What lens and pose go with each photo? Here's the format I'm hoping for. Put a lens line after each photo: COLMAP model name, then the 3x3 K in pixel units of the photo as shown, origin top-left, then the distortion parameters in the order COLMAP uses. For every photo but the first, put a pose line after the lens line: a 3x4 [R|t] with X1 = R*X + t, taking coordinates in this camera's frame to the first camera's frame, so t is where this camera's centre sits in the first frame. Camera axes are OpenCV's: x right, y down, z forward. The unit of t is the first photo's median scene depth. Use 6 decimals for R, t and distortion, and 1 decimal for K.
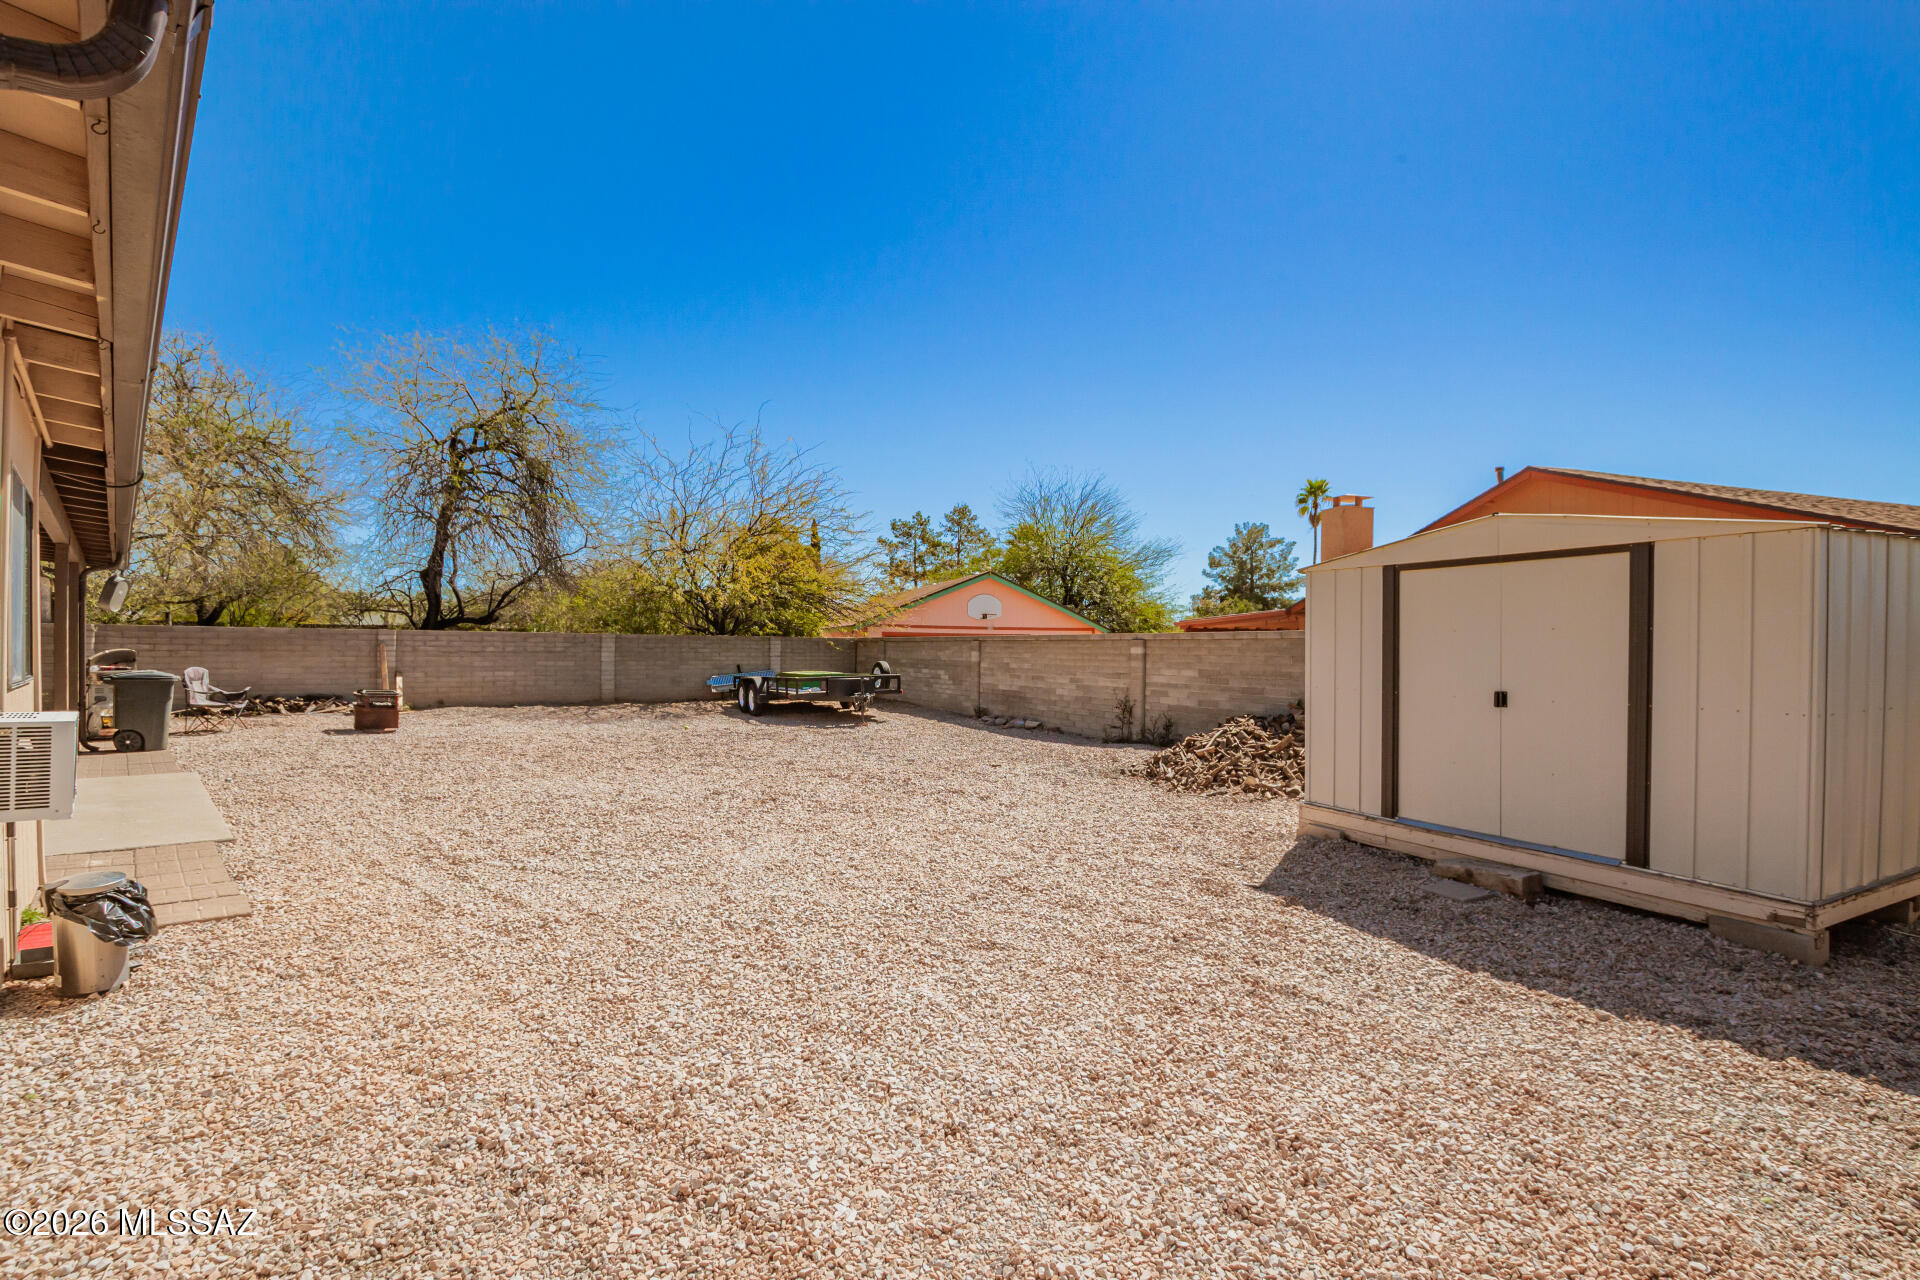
lens RADIAL K [[878.7, 0, 960.9], [0, 878.7, 652.2], [0, 0, 1]] dist [0.003048, 0.000654]
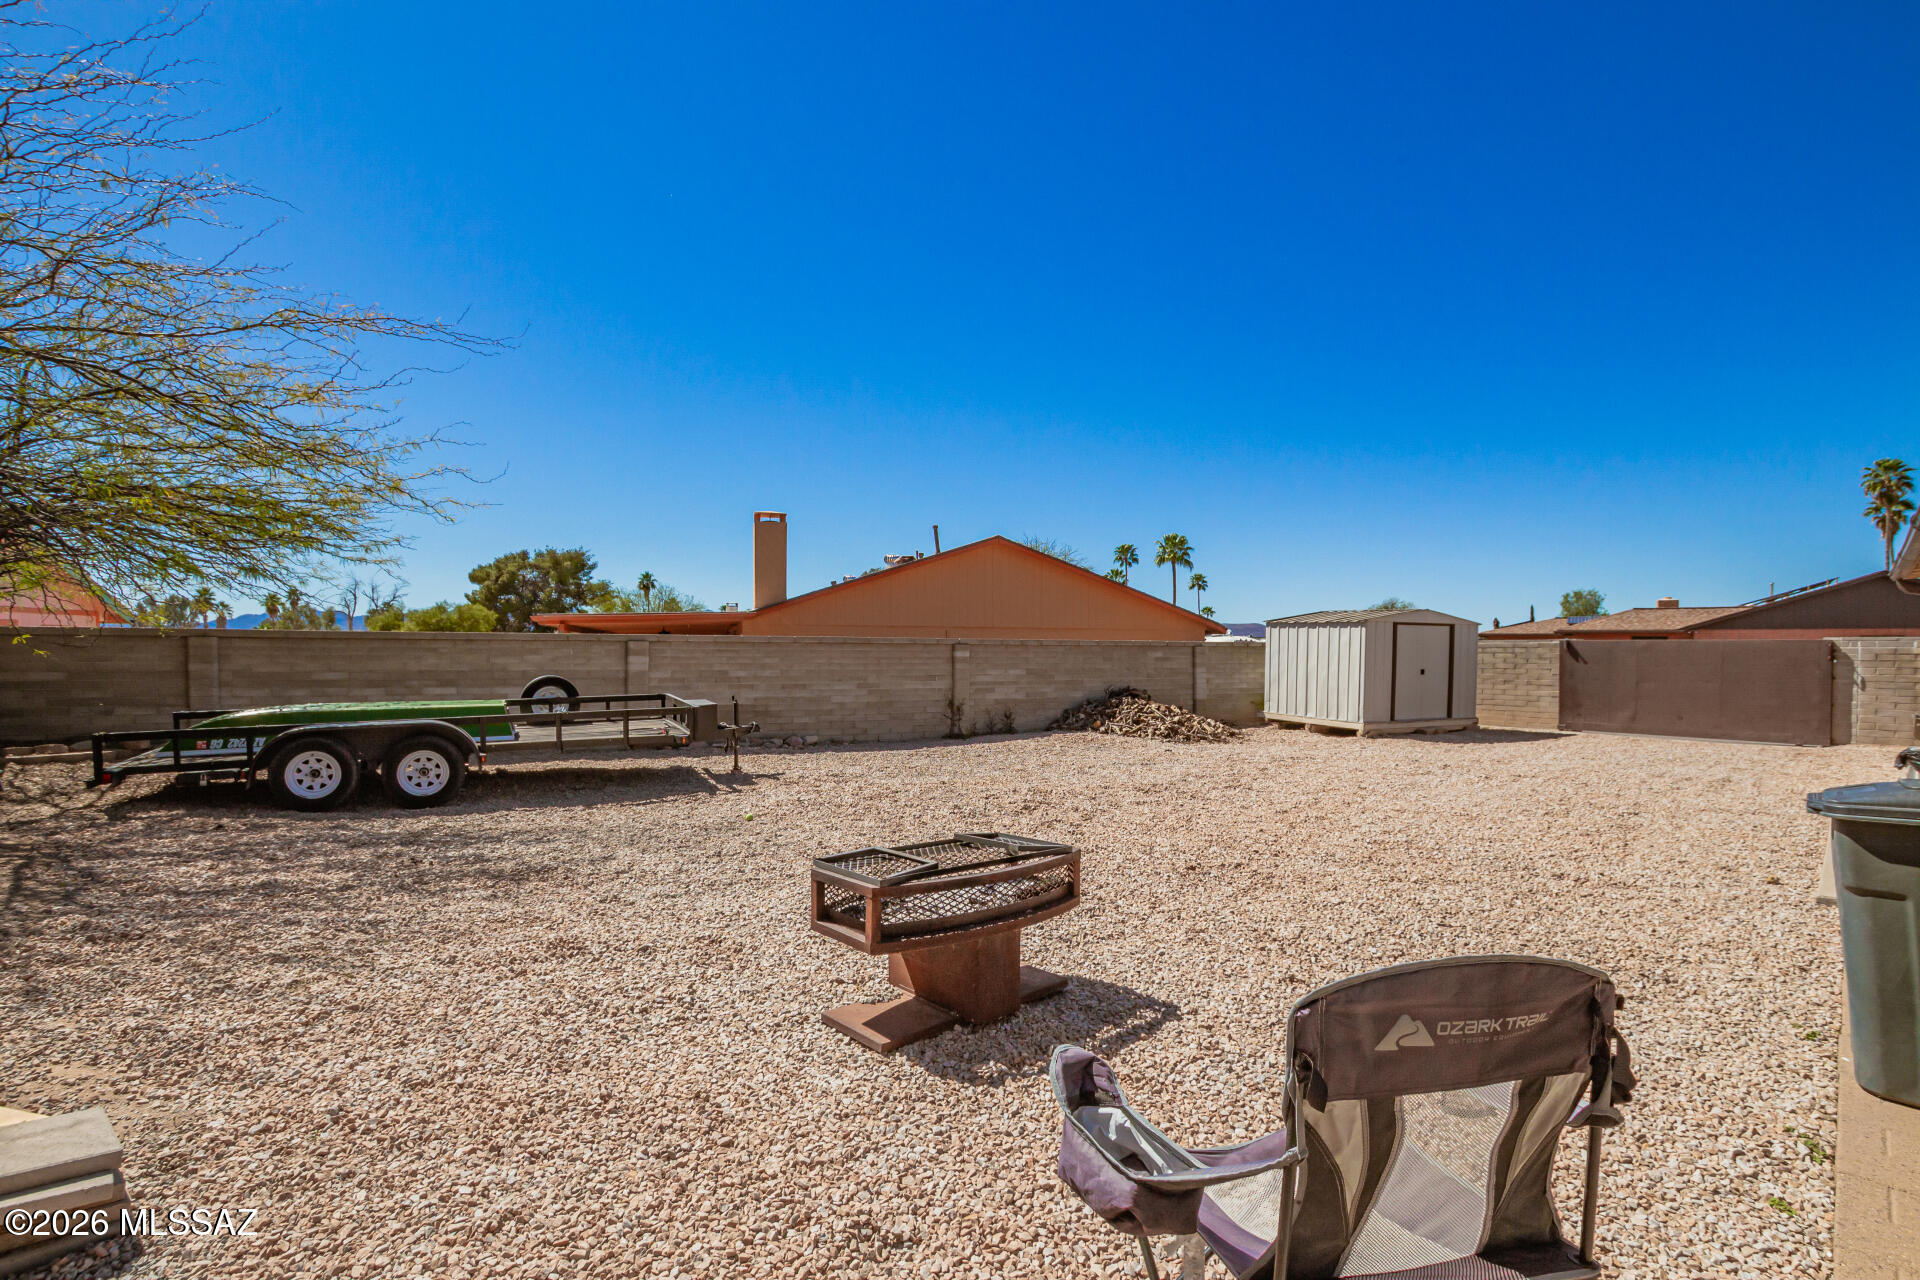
lens RADIAL K [[878.7, 0, 960.9], [0, 878.7, 652.2], [0, 0, 1]] dist [0.003048, 0.000654]
pose [[0.011829, -0.009875, 0.999881, -0.956208], [-0.001425, 0.999950, 0.009893, -0.015845], [-0.999929, -0.001542, 0.011814, 1.032436]]
